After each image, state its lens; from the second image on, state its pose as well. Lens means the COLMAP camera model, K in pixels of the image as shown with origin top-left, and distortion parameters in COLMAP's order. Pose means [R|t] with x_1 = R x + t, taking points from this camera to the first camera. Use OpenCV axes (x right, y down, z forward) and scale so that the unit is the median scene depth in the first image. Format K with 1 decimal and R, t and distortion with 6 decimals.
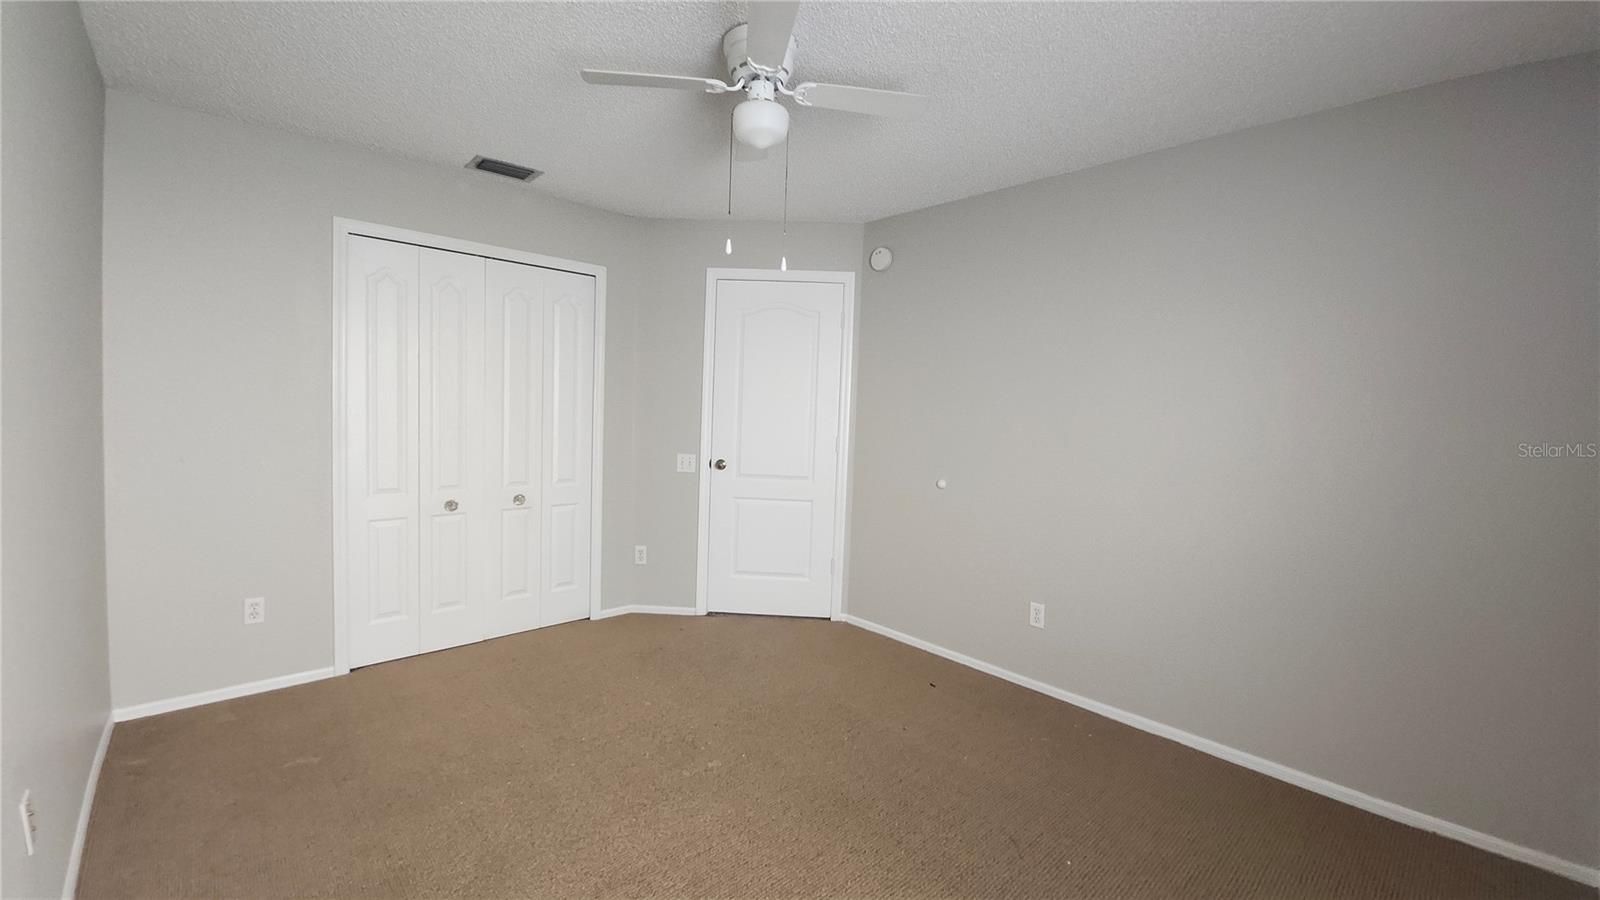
lens RADIAL K [[635.7, 0, 800.0], [0, 635.7, 450.0], [0, 0, 1]] dist [0.000696, -0.013053]
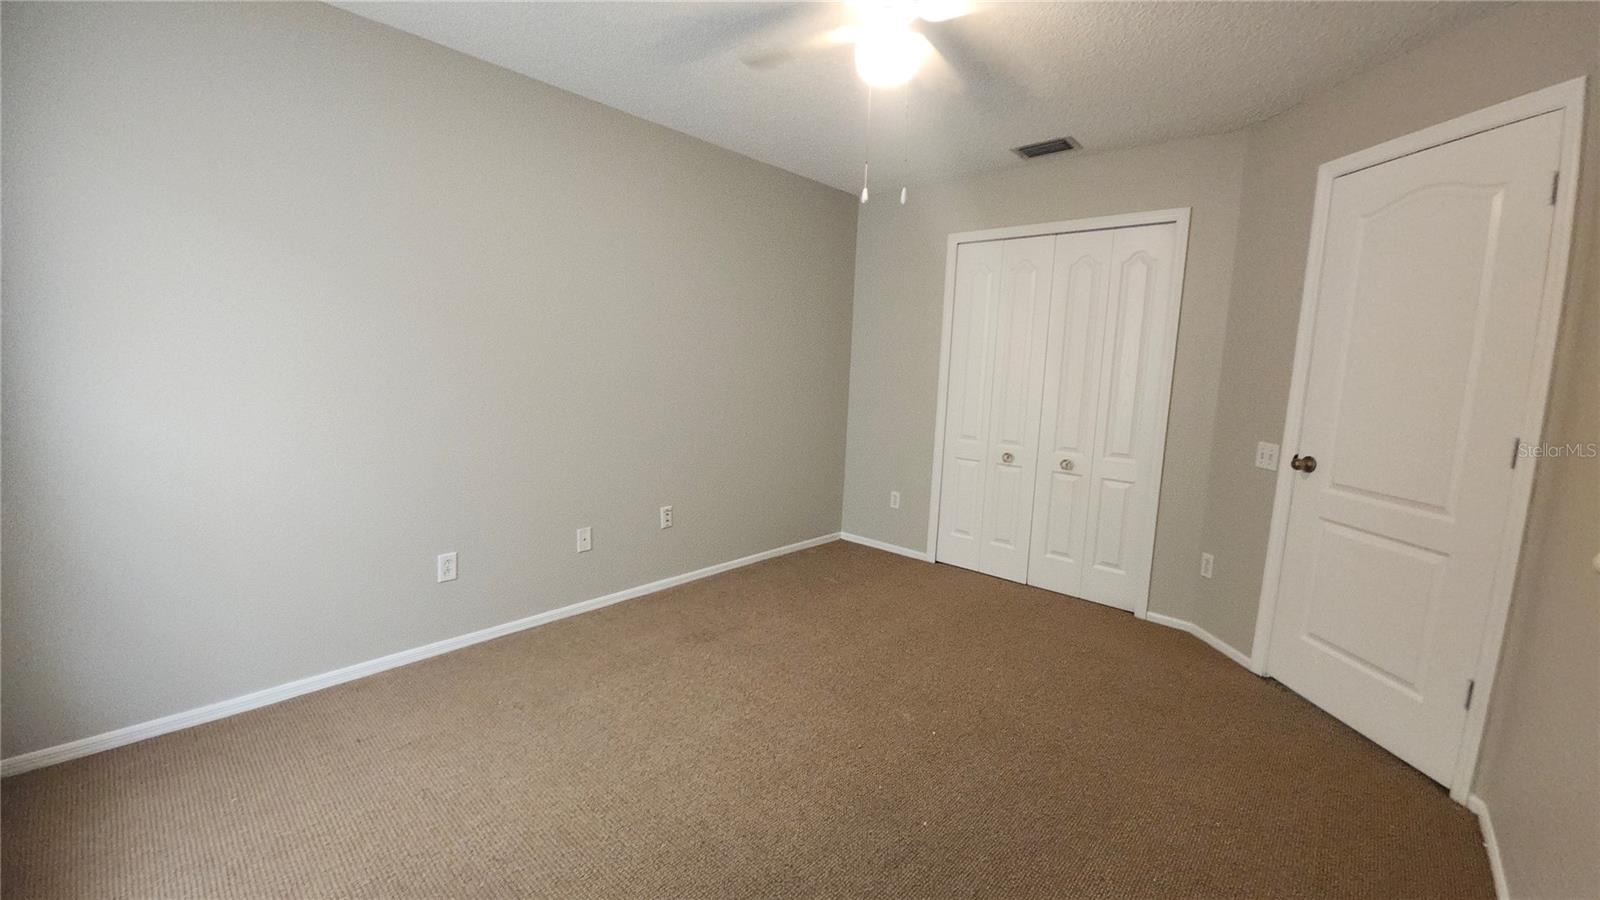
lens RADIAL K [[619.1, 0, 800.0], [0, 619.1, 450.0], [0, 0, 1]] dist [-0.000957, -0.021822]
pose [[0.084318, 0.114078, -0.989887, 0.456150], [-0.092007, 0.990072, 0.106262, -0.011142], [0.992182, 0.082117, 0.093977, 0.421986]]
